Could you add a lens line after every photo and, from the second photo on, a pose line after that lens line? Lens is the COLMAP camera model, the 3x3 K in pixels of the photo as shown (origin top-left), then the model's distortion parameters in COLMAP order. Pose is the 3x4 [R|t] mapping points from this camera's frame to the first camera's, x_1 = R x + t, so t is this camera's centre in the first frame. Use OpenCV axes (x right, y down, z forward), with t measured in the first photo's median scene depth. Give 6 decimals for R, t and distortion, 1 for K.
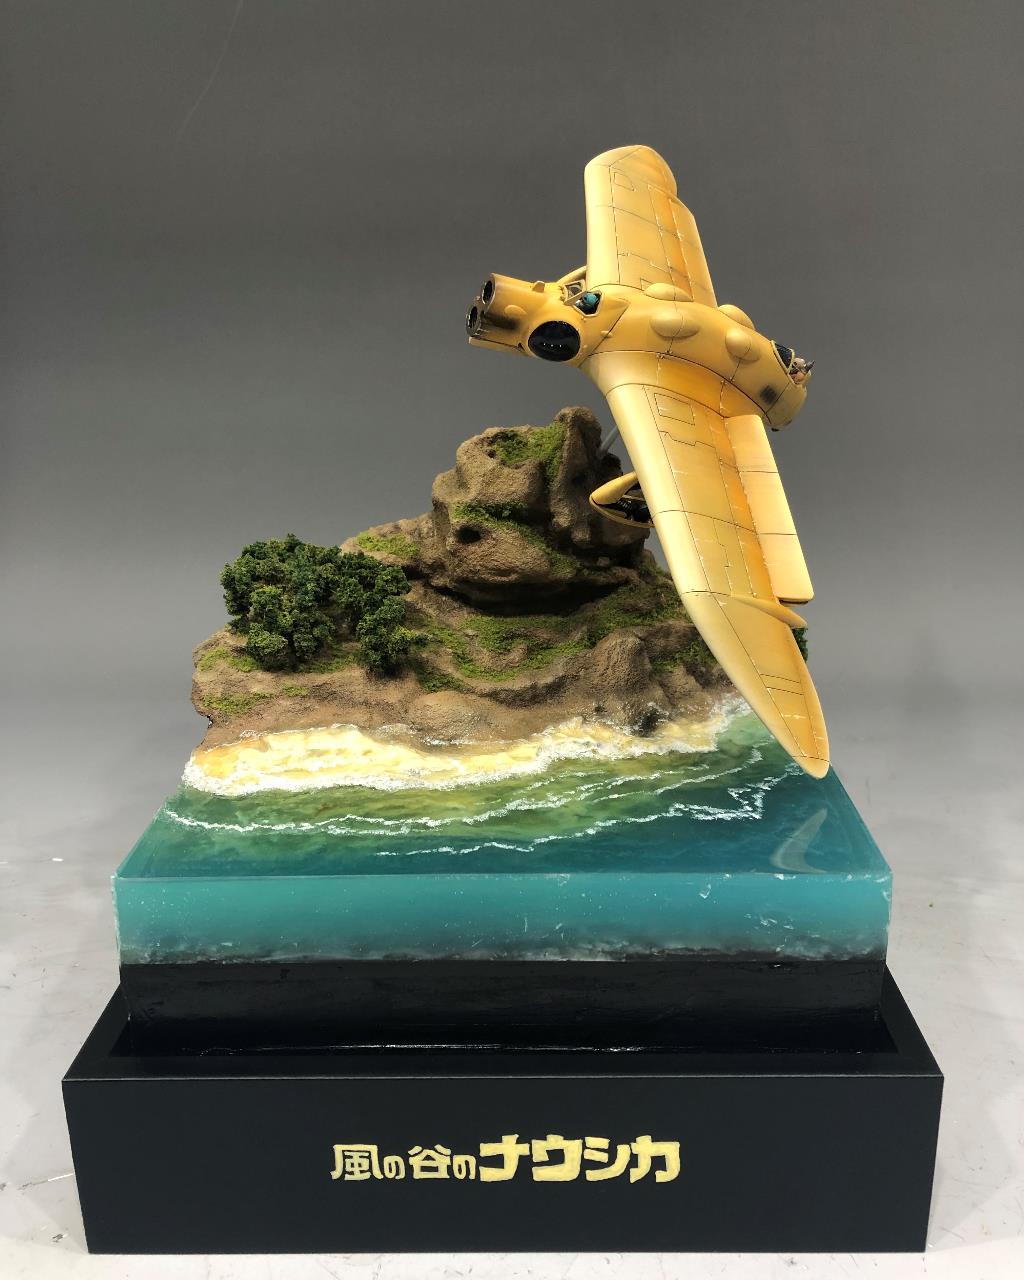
lens RADIAL K [[1108.6, 0, 531.3], [0, 1108.6, 639.7], [0, 0, 1]] dist [0.000169, -0.003119]
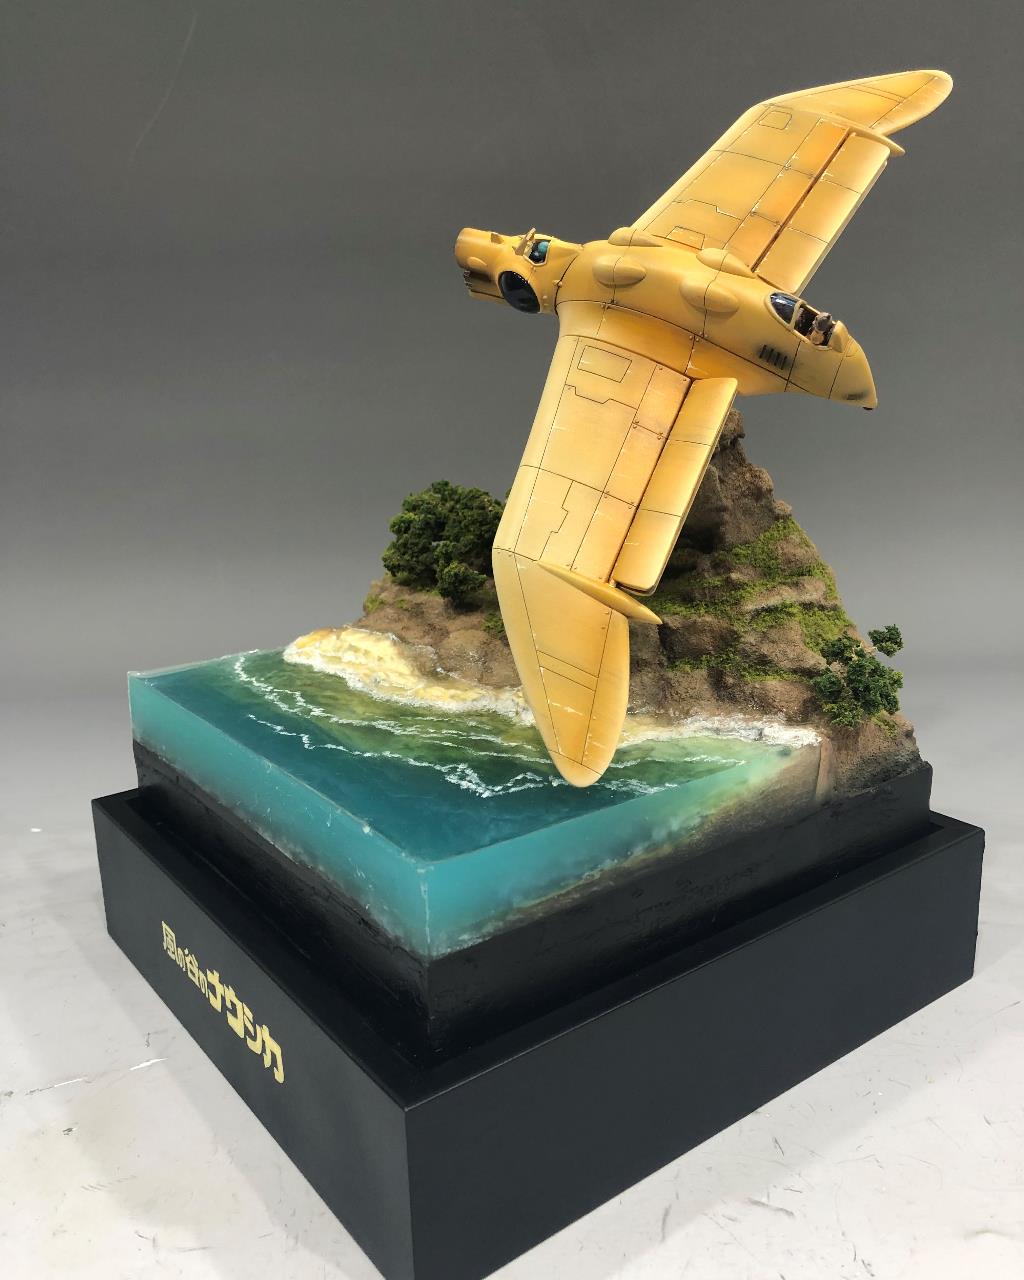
lens RADIAL K [[1108.6, 0, 531.3], [0, 1108.6, 639.7], [0, 0, 1]] dist [0.000169, -0.003119]
pose [[0.625412, 0.209583, -0.751622, 0.857673], [-0.221091, 0.971375, 0.086894, -0.054566], [0.748318, 0.111832, 0.653846, 0.393861]]
